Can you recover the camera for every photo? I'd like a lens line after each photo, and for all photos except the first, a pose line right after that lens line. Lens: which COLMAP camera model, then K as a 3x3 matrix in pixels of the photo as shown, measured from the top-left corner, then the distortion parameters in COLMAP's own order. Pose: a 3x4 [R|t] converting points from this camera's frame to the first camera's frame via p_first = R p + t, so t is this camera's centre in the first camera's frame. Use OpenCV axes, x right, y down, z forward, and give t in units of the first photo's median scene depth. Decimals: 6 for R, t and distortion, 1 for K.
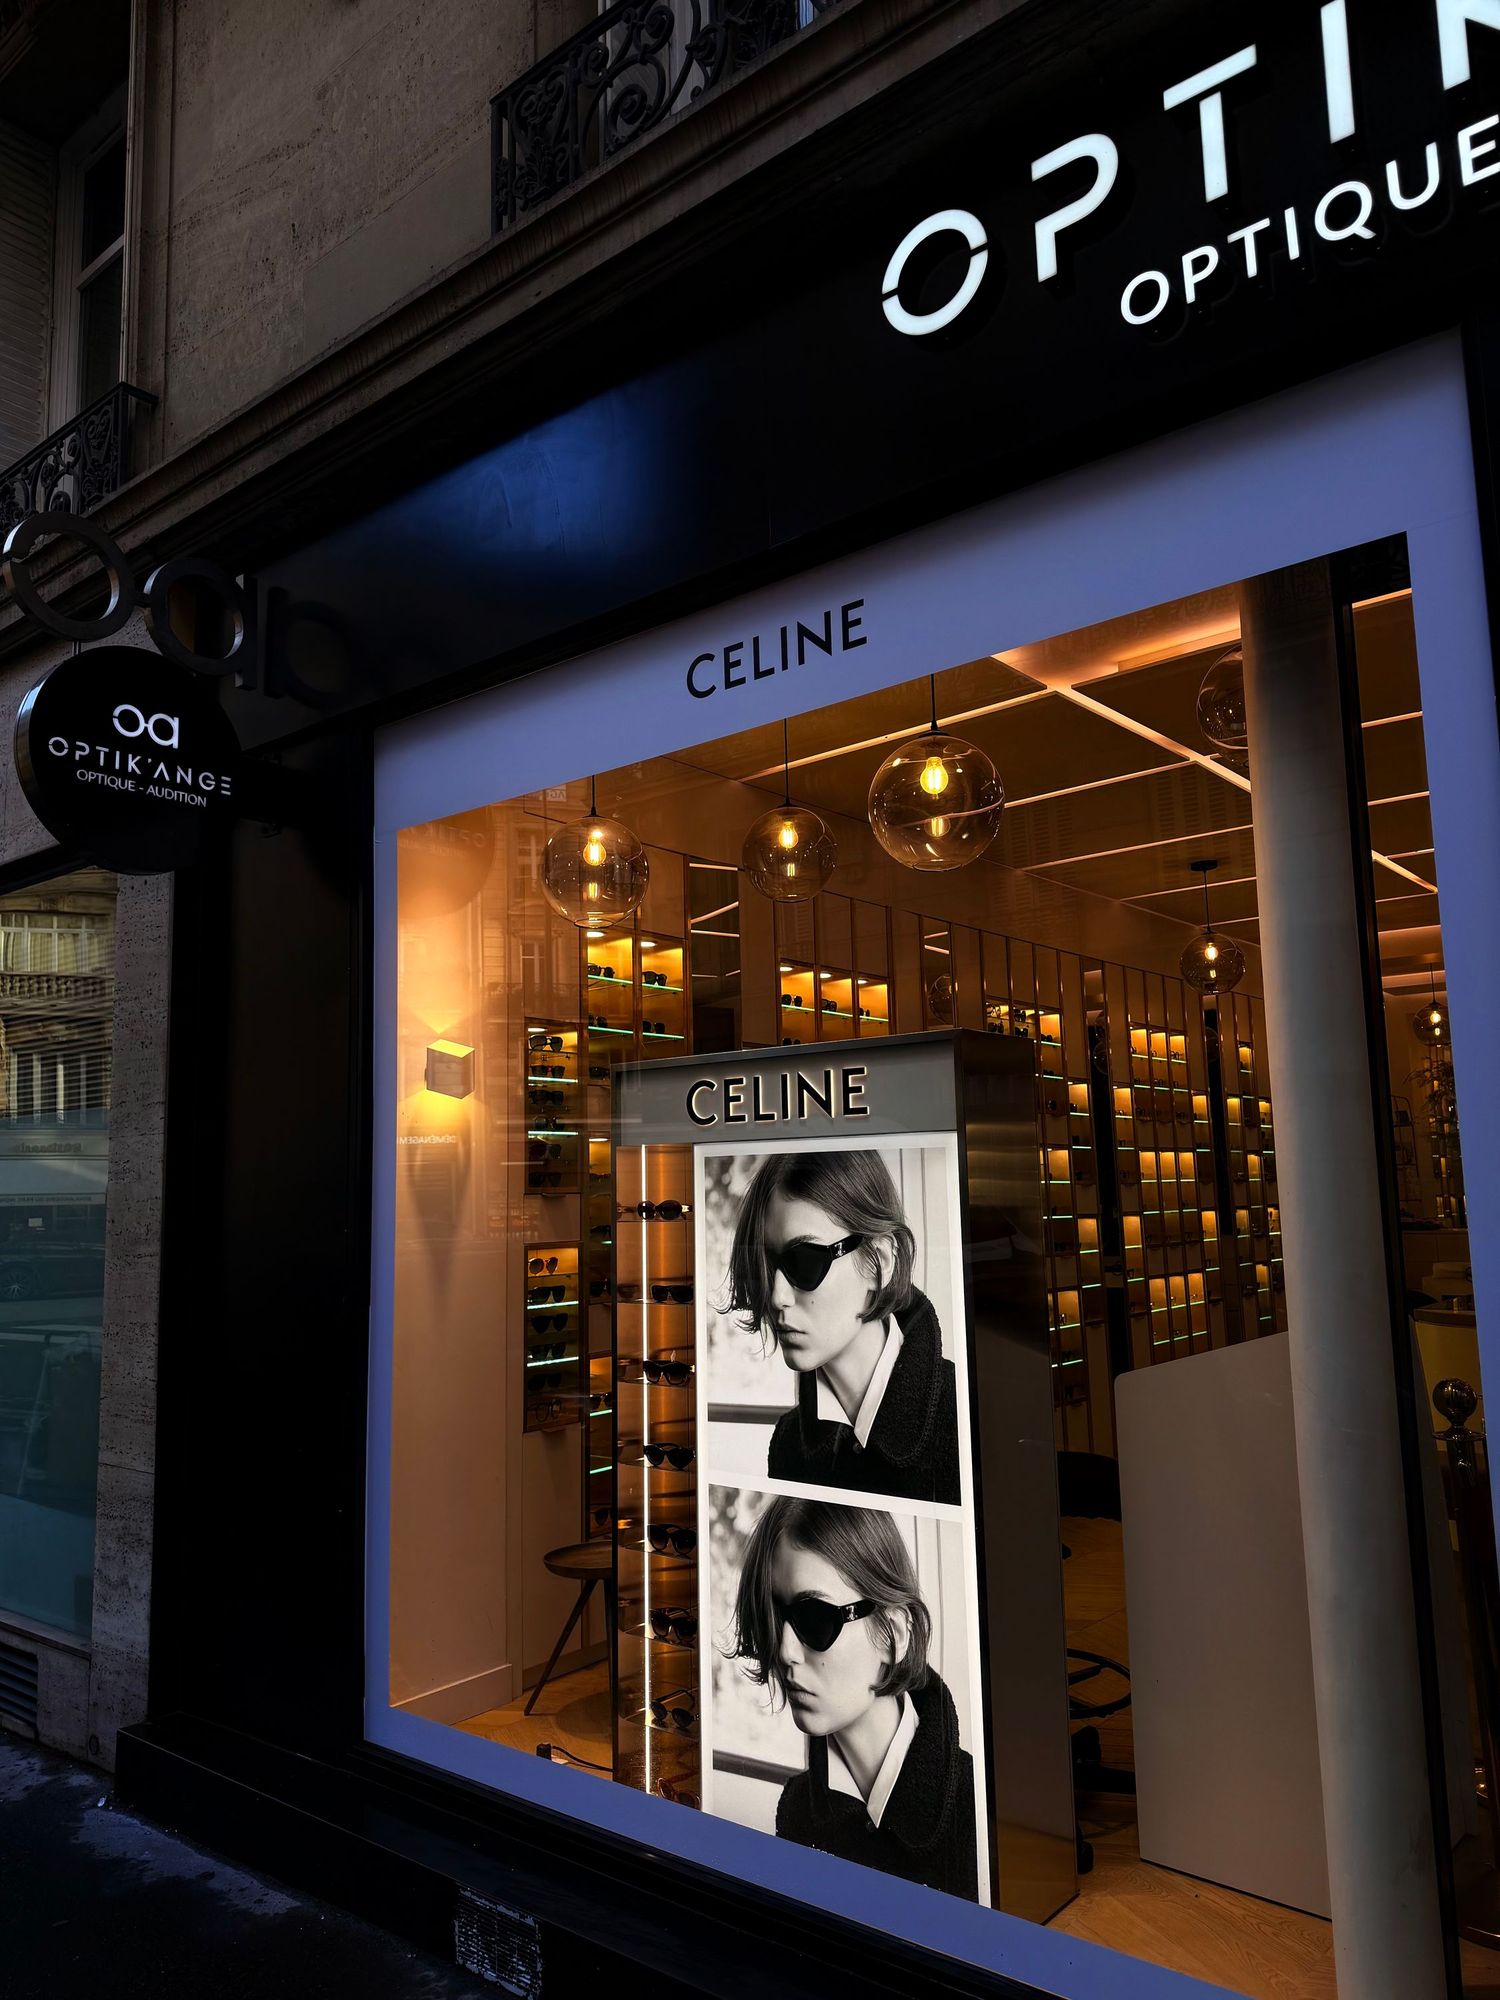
lens RADIAL K [[1406.1, 0, 755.7], [0, 1406.1, 1006.7], [0, 0, 1]] dist [0.039708, -0.032990]
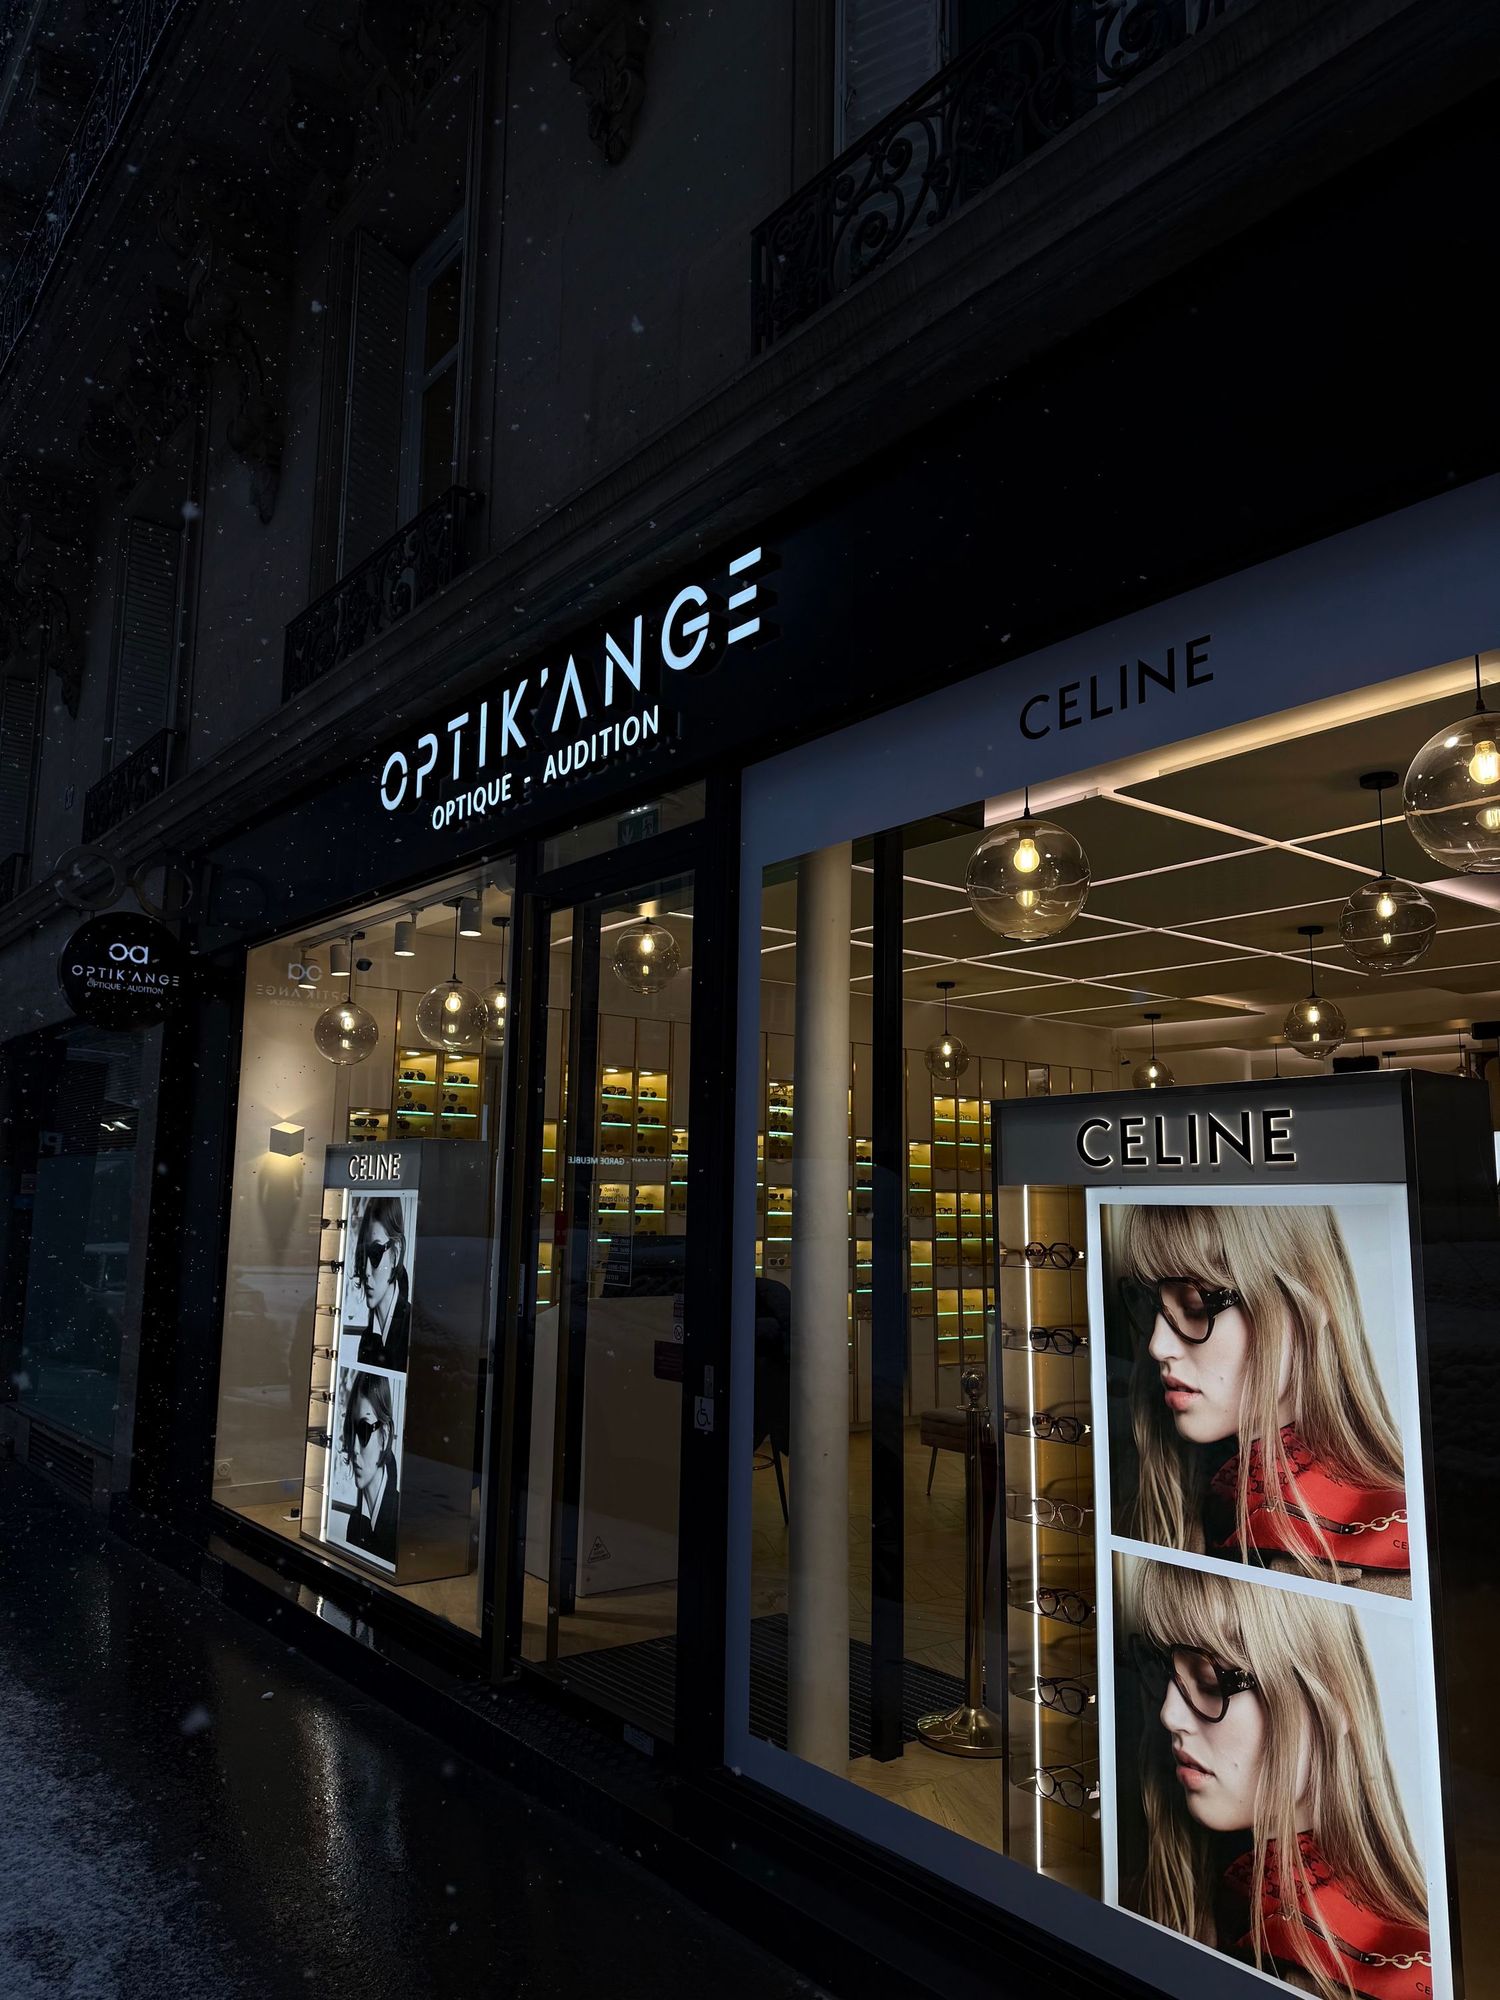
lens RADIAL K [[1406.1, 0, 735.9], [0, 1406.1, 998.8], [0, 0, 1]] dist [0.039708, -0.032990]
pose [[0.976860, 0.006133, -0.213793, 0.949747], [-0.009596, 0.999839, -0.015161, -0.148438], [0.213666, 0.016862, 0.976761, -0.824366]]
